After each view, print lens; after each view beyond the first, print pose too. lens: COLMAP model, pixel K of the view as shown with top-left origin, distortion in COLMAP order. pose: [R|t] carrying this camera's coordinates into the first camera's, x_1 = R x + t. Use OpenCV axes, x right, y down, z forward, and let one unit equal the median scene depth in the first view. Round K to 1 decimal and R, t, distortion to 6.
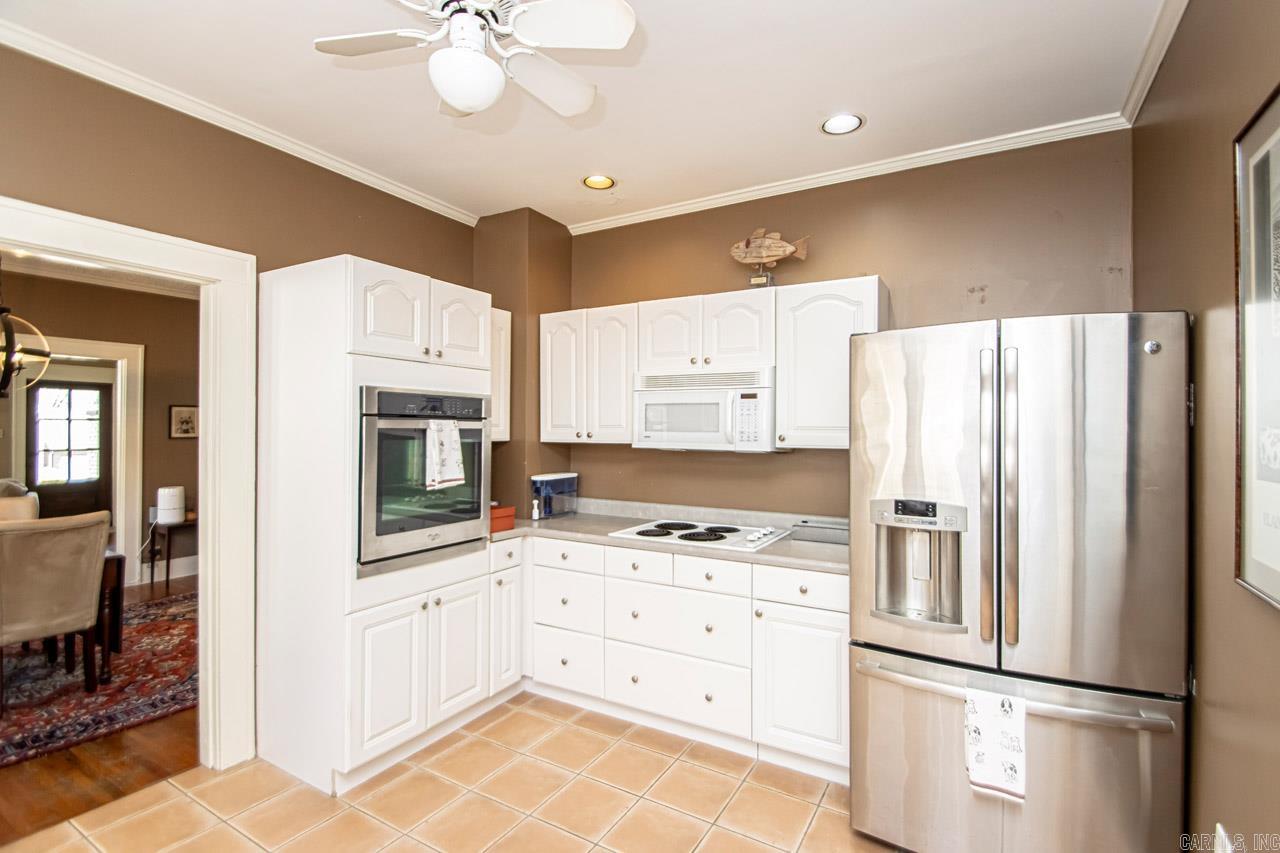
lens RADIAL K [[593.7, 0, 649.2], [0, 593.7, 426.1], [0, 0, 1]] dist [0.016255, -0.017836]
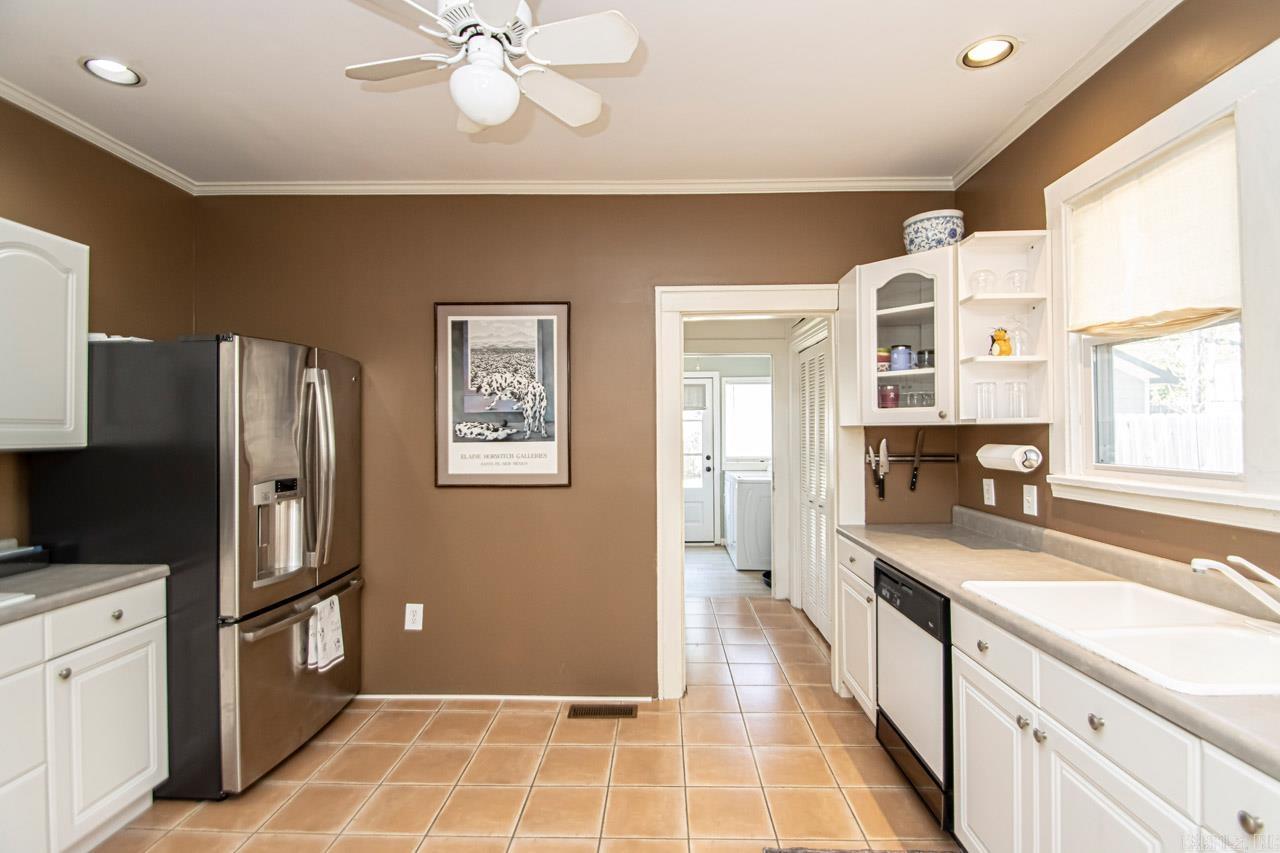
lens RADIAL K [[593.7, 0, 649.2], [0, 593.7, 426.1], [0, 0, 1]] dist [0.016255, -0.017836]
pose [[-0.487508, 0.003161, 0.873113, -0.715422], [-0.002395, 0.999985, -0.004958, 0.011313], [-0.873115, -0.004508, -0.487493, 0.654230]]
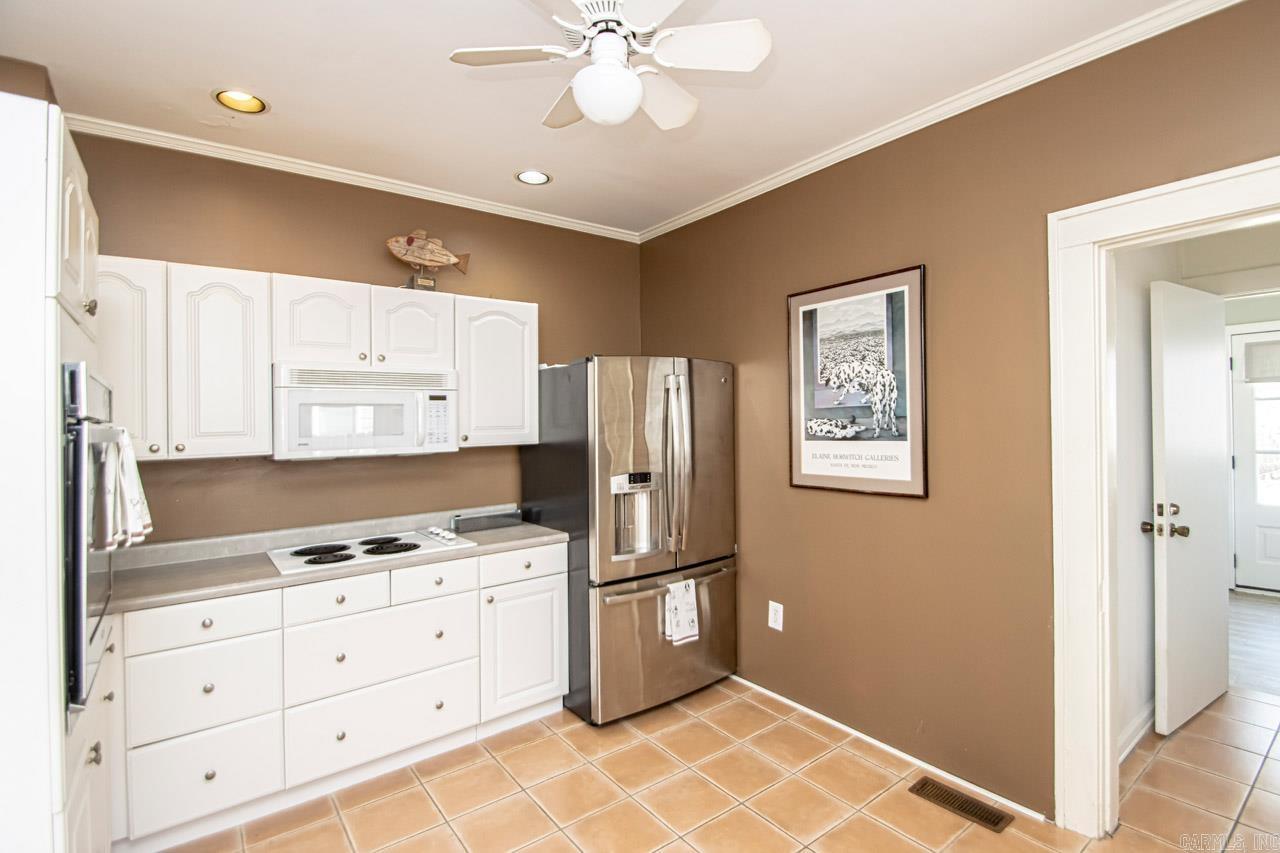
lens RADIAL K [[596.2, 0, 673.9], [0, 596.2, 416.5], [0, 0, 1]] dist [0.016116, -0.019278]
pose [[0.369292, -0.008739, 0.929272, -0.625353], [0.020803, 0.999783, 0.001135, -0.011275], [-0.929081, 0.018912, 0.369394, 0.251563]]
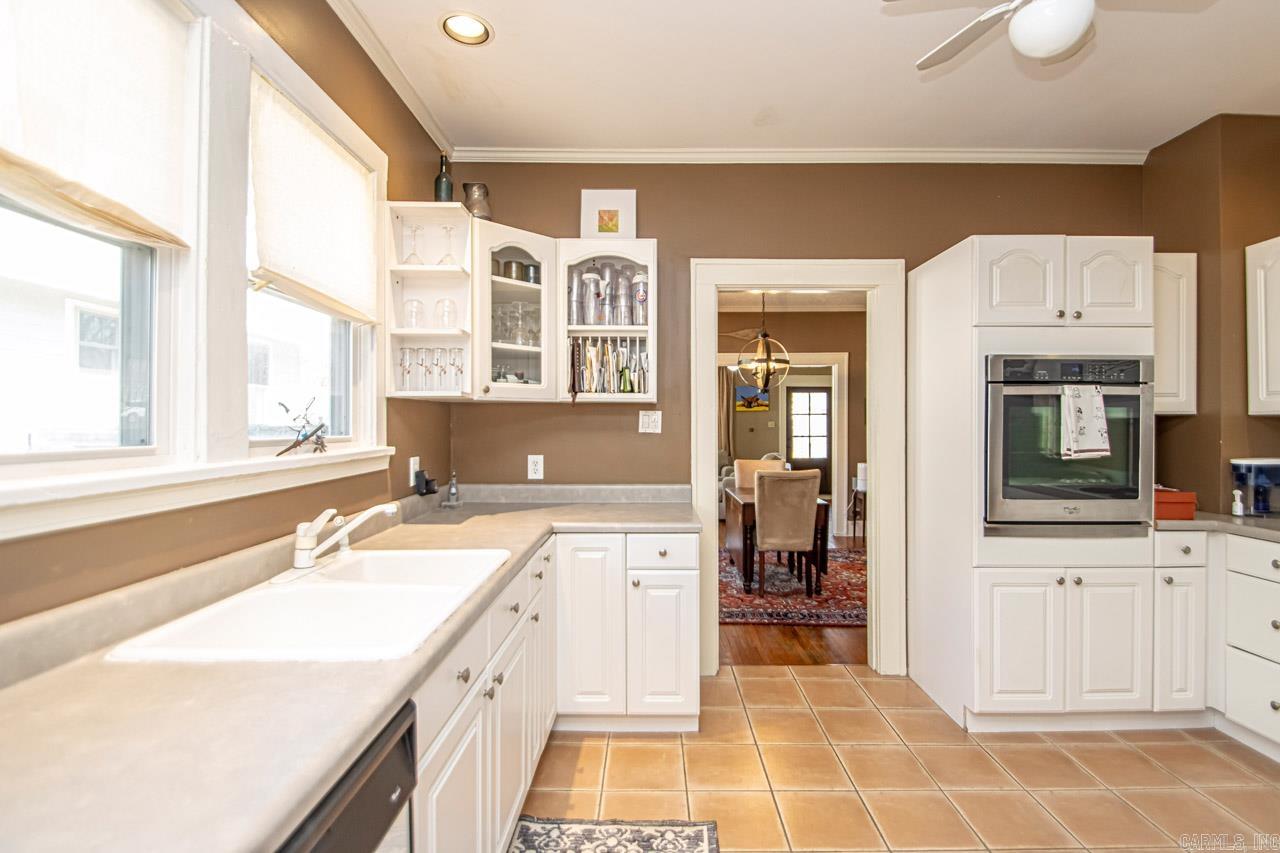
lens RADIAL K [[593.7, 0, 649.2], [0, 593.7, 426.1], [0, 0, 1]] dist [0.016255, -0.017836]
pose [[0.498530, -0.004310, -0.866862, 0.112055], [0.006175, 0.999980, -0.001420, 0.046264], [0.866850, -0.004645, 0.498547, -0.043834]]
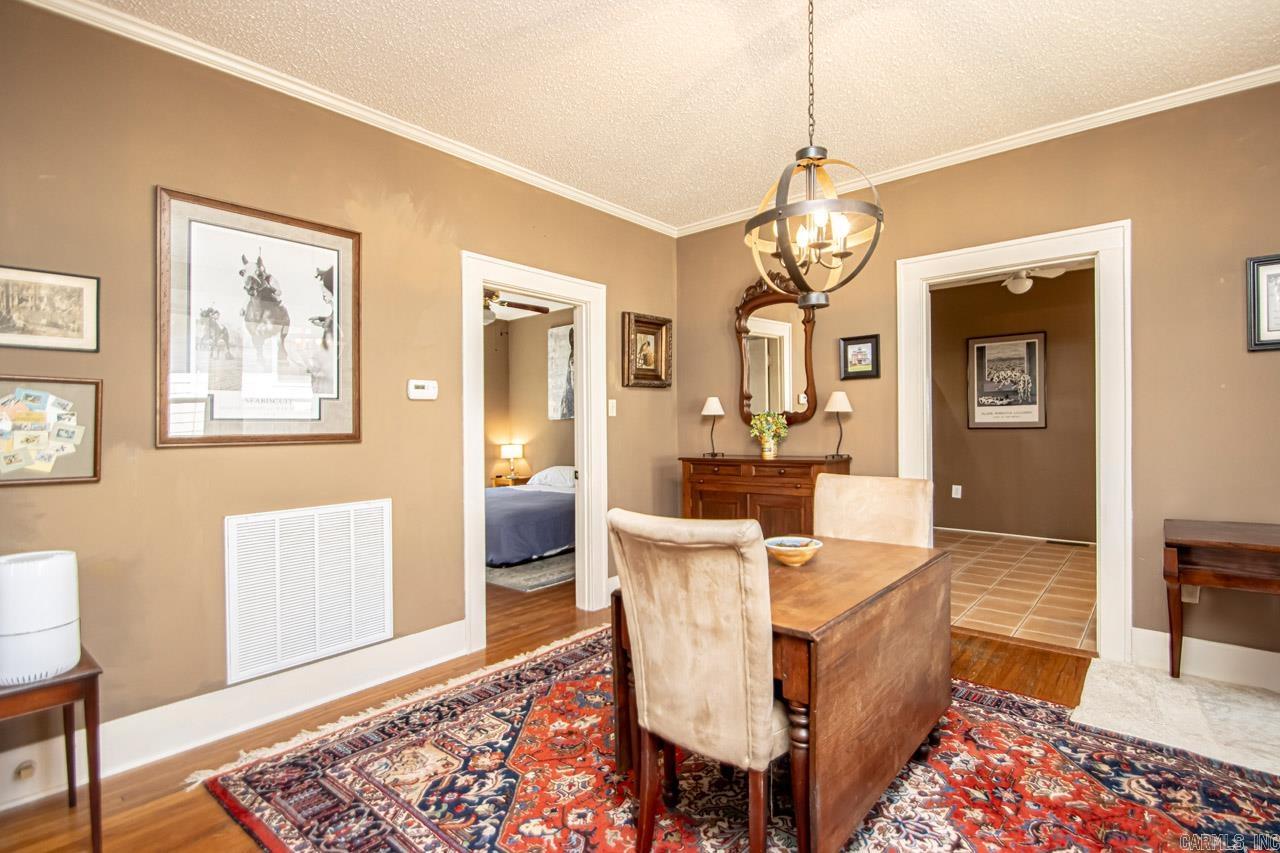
lens RADIAL K [[593.7, 0, 649.2], [0, 593.7, 426.1], [0, 0, 1]] dist [0.016255, -0.017836]
pose [[0.183962, -0.011294, 0.982868, -2.050902], [0.007104, 0.999923, 0.010160, 0.080910], [-0.982908, 0.005113, 0.184028, 1.255791]]
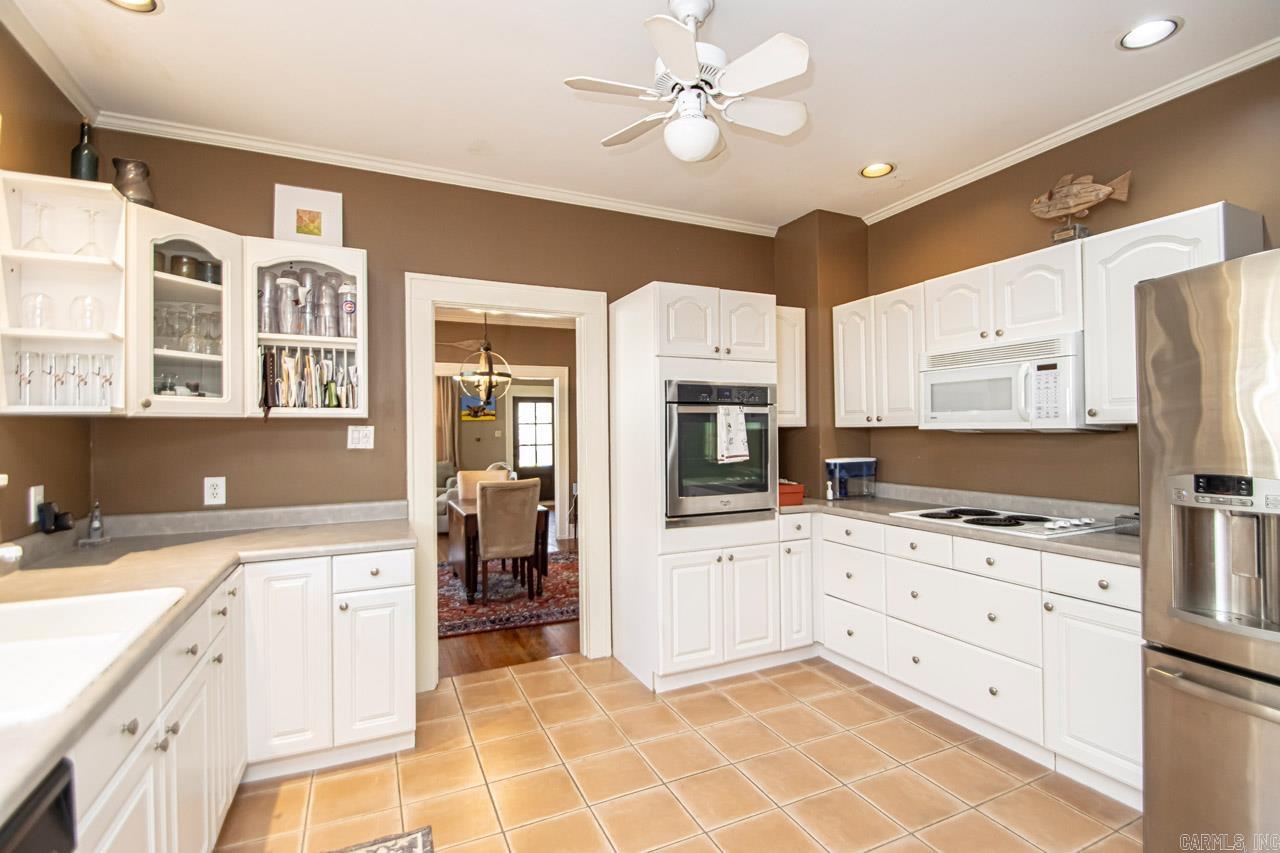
lens RADIAL K [[593.7, 0, 649.2], [0, 593.7, 426.1], [0, 0, 1]] dist [0.016255, -0.017836]
pose [[0.823433, -0.019249, -0.567088, 0.180324], [0.017455, 0.999811, -0.008591, 0.034933], [0.567146, -0.002824, 0.823613, -0.073482]]
